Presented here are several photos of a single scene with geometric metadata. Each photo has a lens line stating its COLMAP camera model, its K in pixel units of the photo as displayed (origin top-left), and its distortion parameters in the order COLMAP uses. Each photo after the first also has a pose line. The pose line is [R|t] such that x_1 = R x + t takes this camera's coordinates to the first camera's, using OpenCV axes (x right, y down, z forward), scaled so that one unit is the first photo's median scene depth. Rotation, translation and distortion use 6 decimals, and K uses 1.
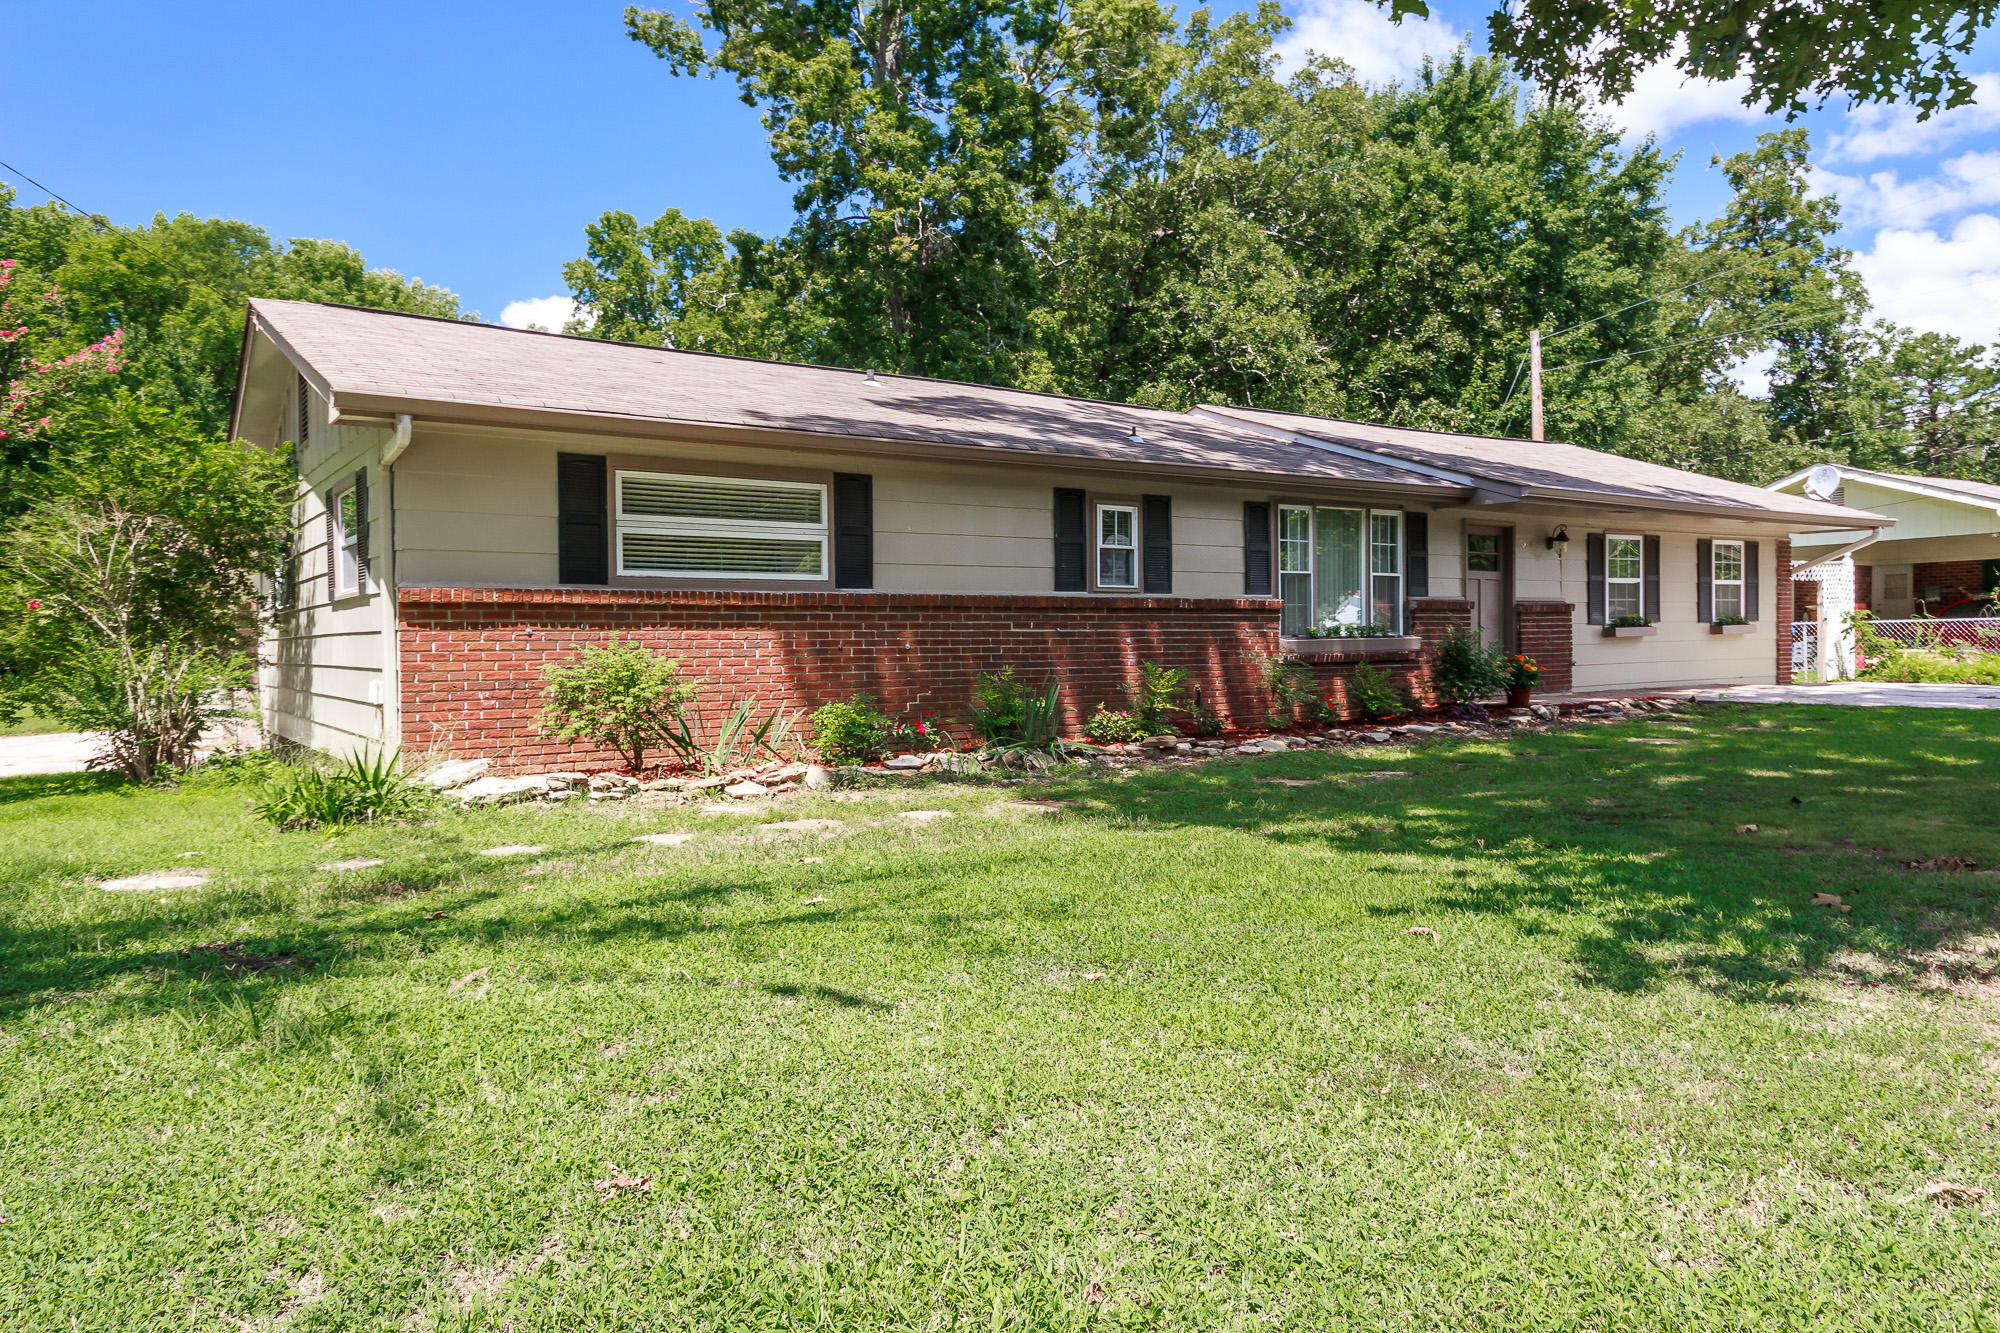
lens RADIAL K [[1340.7, 0, 995.7], [0, 1340.7, 674.4], [0, 0, 1]] dist [-0.009445, -0.003681]
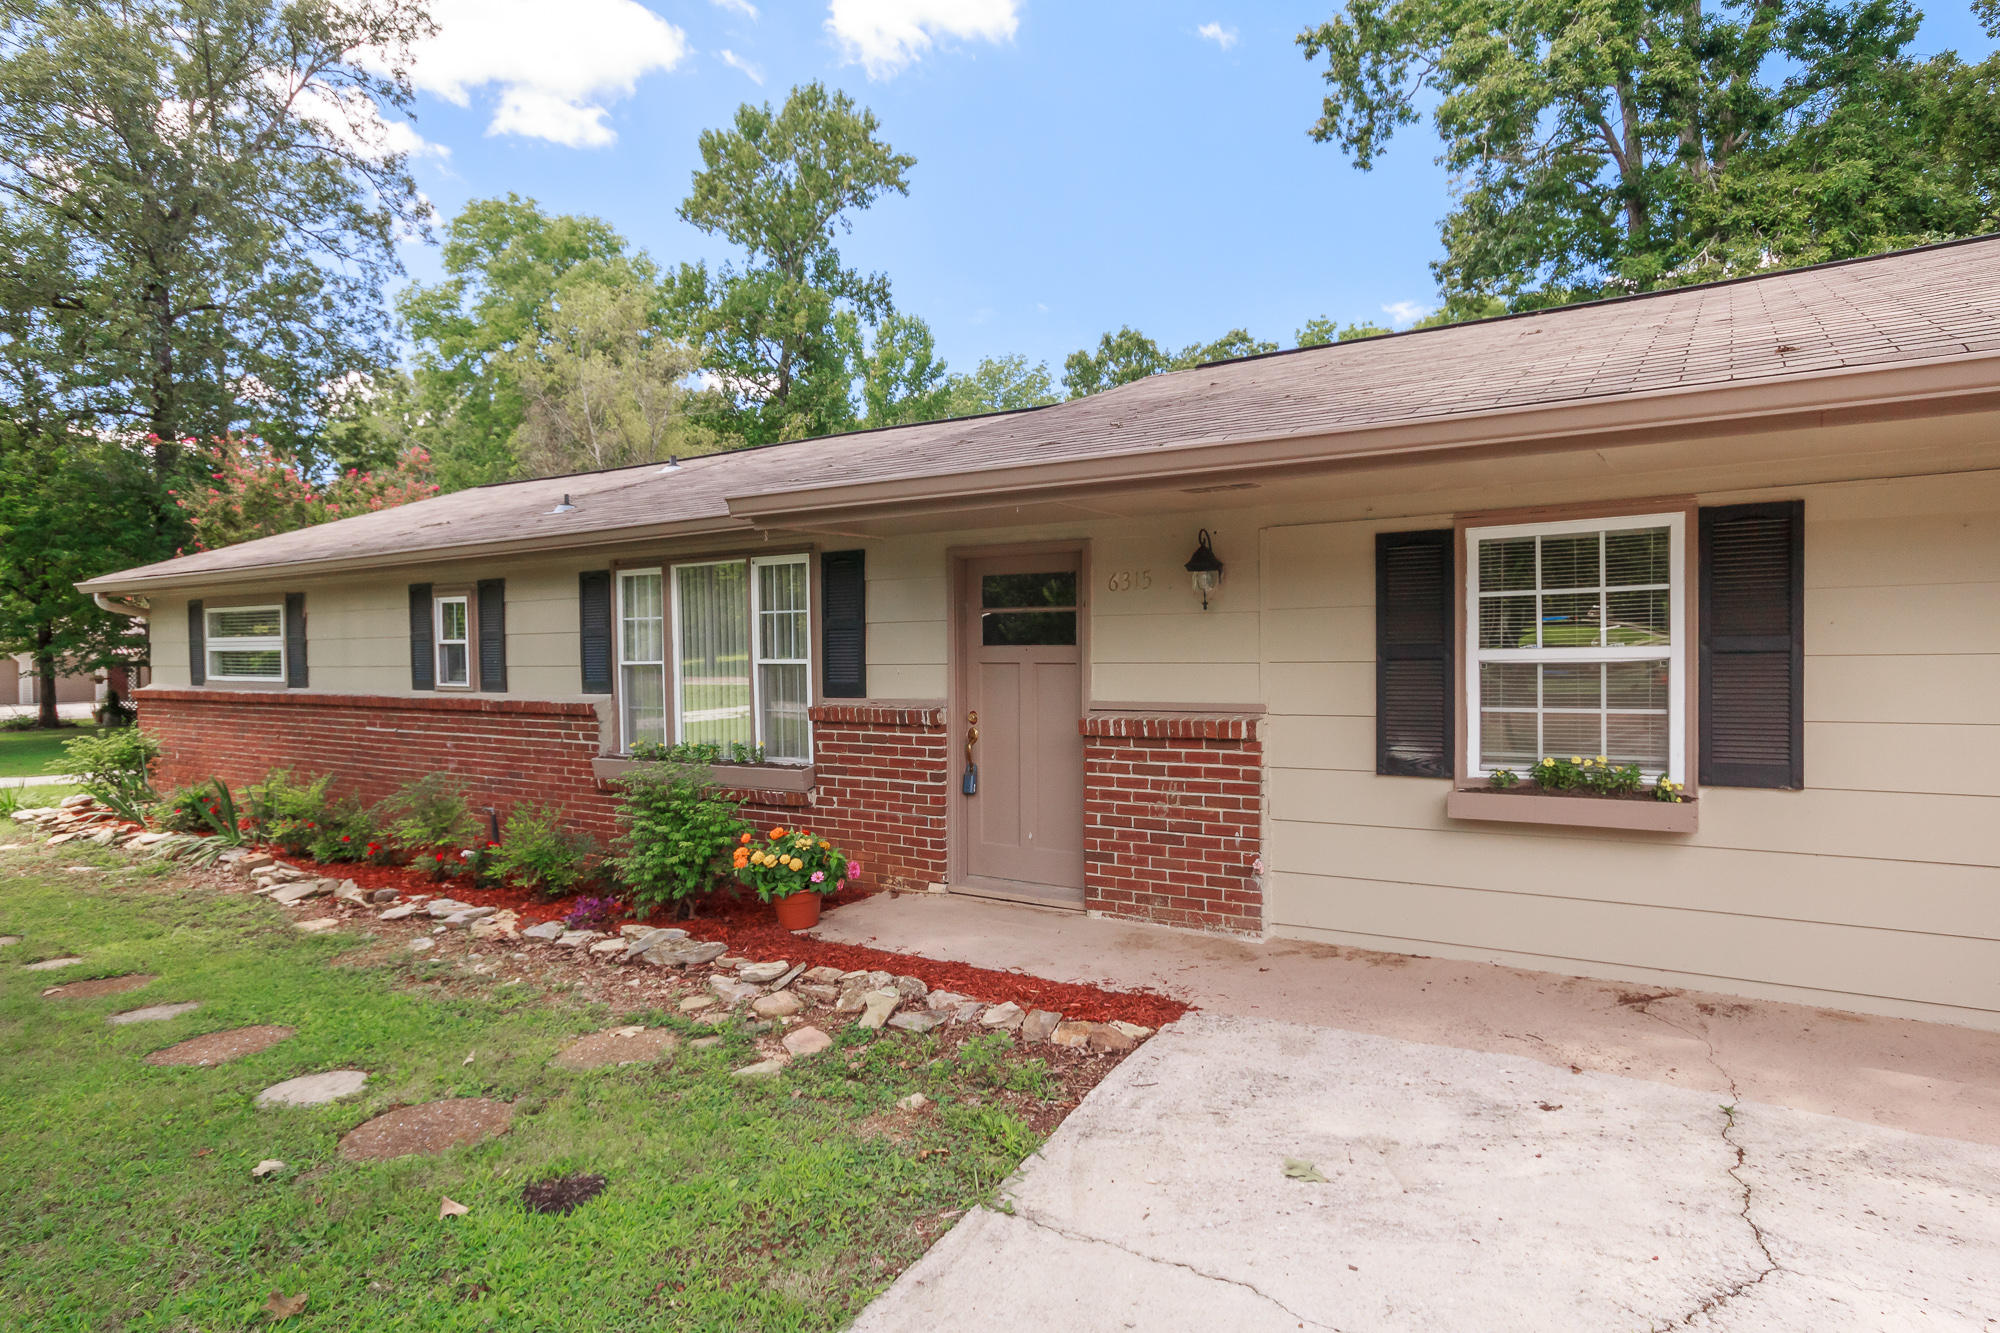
lens RADIAL K [[1094.0, 0, 1013.6], [0, 1094.0, 675.6], [0, 0, 1]] dist [0.001357, 0.001469]
pose [[0.391638, 0.019122, -0.919921, 0.685170], [-0.026411, 0.999606, 0.009534, -0.066380], [0.919740, 0.020562, 0.391989, 0.786150]]
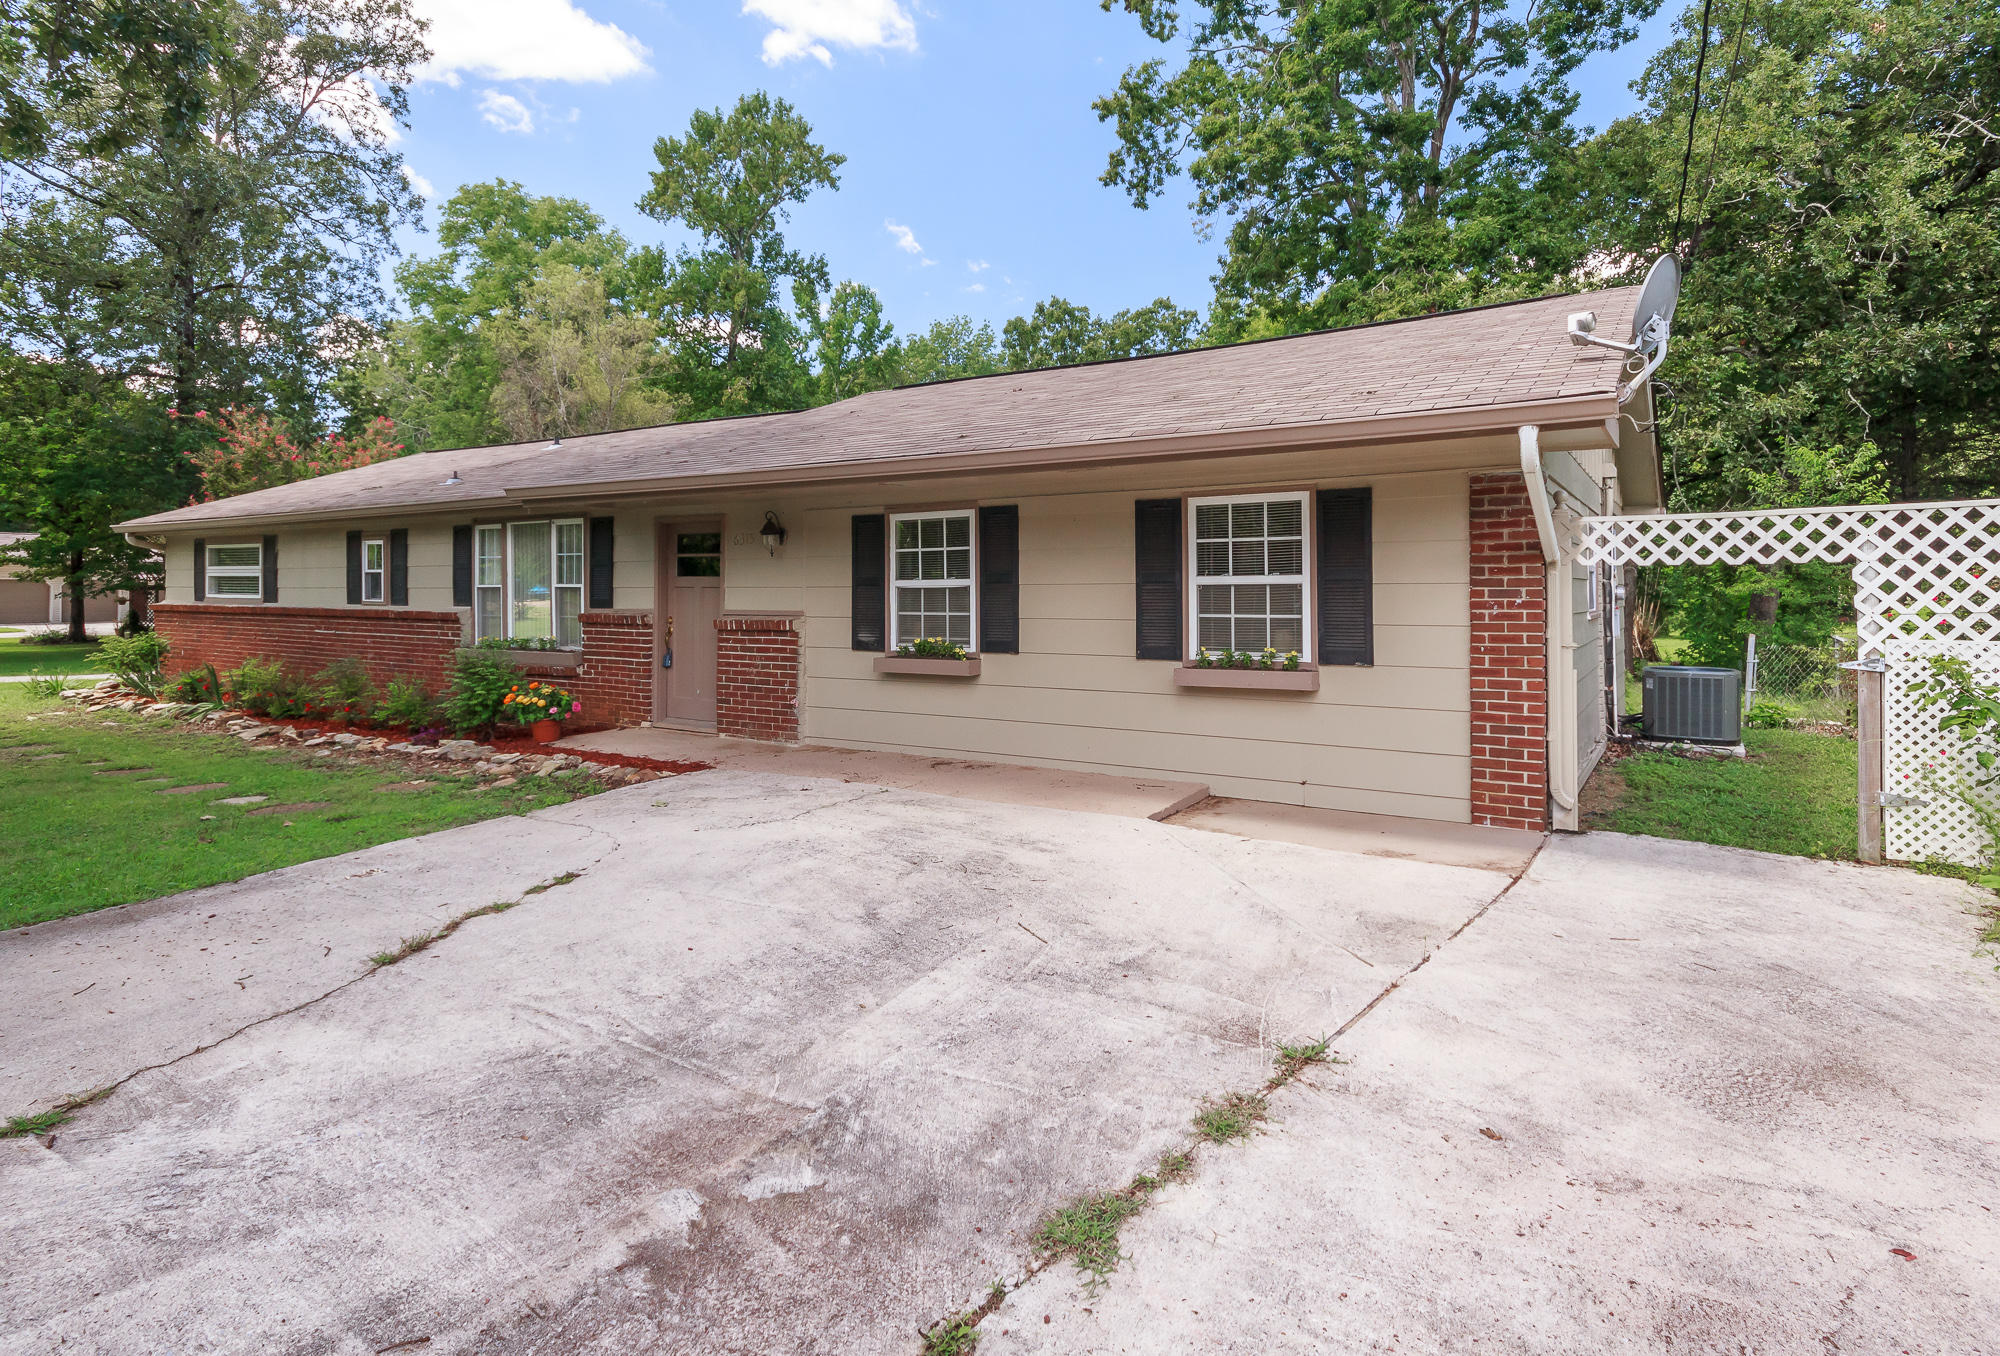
lens RADIAL K [[1026.3, 0, 1002.3], [0, 1026.3, 577.4], [0, 0, 1]] dist [0.000284, 0.000406]
pose [[0.405596, -0.004687, -0.914040, 0.946293], [-0.035794, 0.999138, -0.021007, -0.066705], [0.913351, 0.041237, 0.405079, 0.859087]]
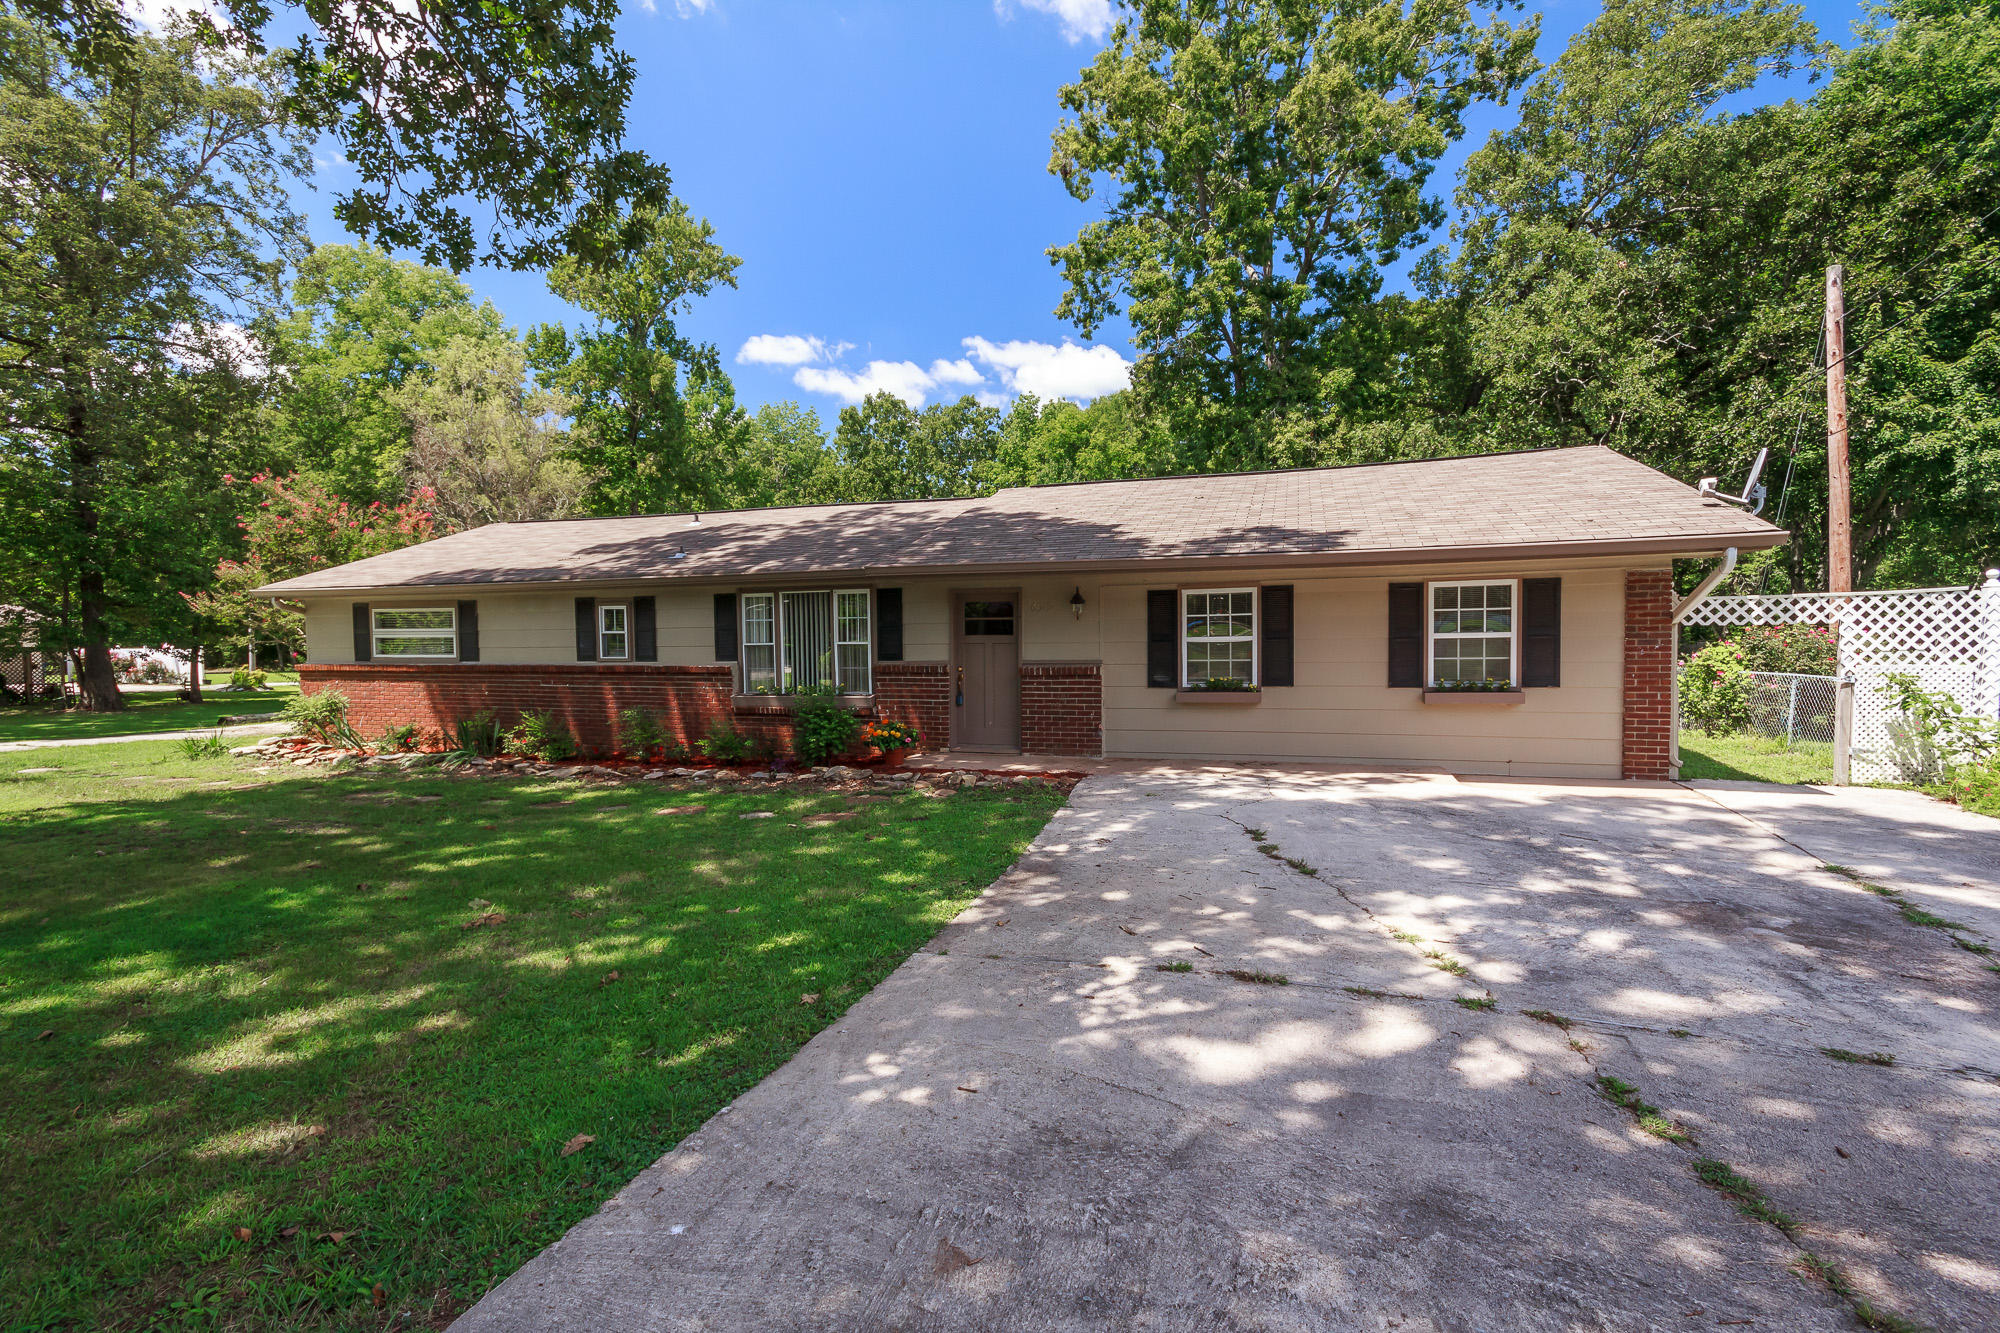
lens RADIAL K [[876.9, 0, 1010.1], [0, 876.9, 664.2], [0, 0, 1]] dist [0.005458, 0.000871]
pose [[0.616579, 0.021492, -0.787000, 0.865863], [-0.022469, 0.999701, 0.009697, -0.058438], [0.786973, 0.011704, 0.616877, 0.546538]]
